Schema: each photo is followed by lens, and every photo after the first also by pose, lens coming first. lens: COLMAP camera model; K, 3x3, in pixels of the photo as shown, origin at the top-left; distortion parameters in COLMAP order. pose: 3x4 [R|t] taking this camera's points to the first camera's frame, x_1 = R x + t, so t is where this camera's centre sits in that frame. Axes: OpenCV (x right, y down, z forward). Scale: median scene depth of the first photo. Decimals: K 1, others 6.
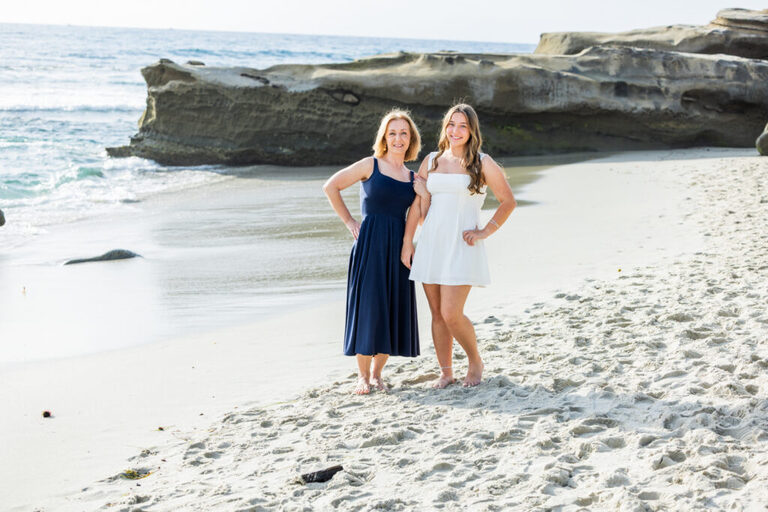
lens RADIAL K [[1552.6, 0, 386.1], [0, 1552.6, 249.7], [0, 0, 1]] dist [0.022470, 0.000000]
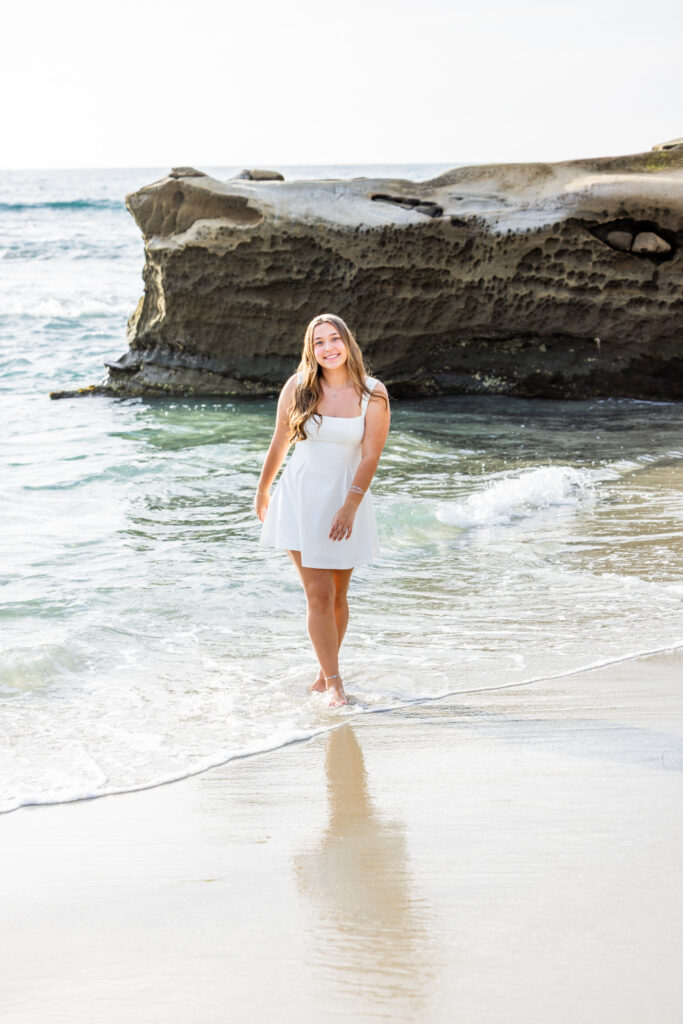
lens RADIAL K [[2502.1, 0, 342.1], [0, 2502.1, 513.0], [0, 0, 1]] dist [-0.034730, 0.000000]
pose [[0.992537, -0.035944, -0.116529, -0.029190], [0.036138, 0.999347, -0.000446, -0.031706], [0.116469, -0.003769, 0.993187, 0.362897]]
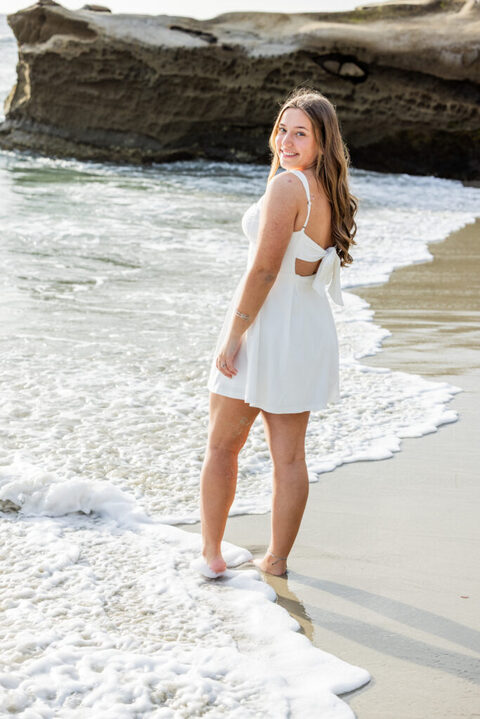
lens RADIAL K [[1453.6, 0, 227.6], [0, 1453.6, 361.1], [0, 0, 1]] dist [0.022470, 0.000000]
pose [[0.998933, 0.026121, -0.038097, -0.046382], [-0.022766, 0.996037, 0.085977, -0.032471], [0.040192, -0.085018, 0.995568, 0.426874]]
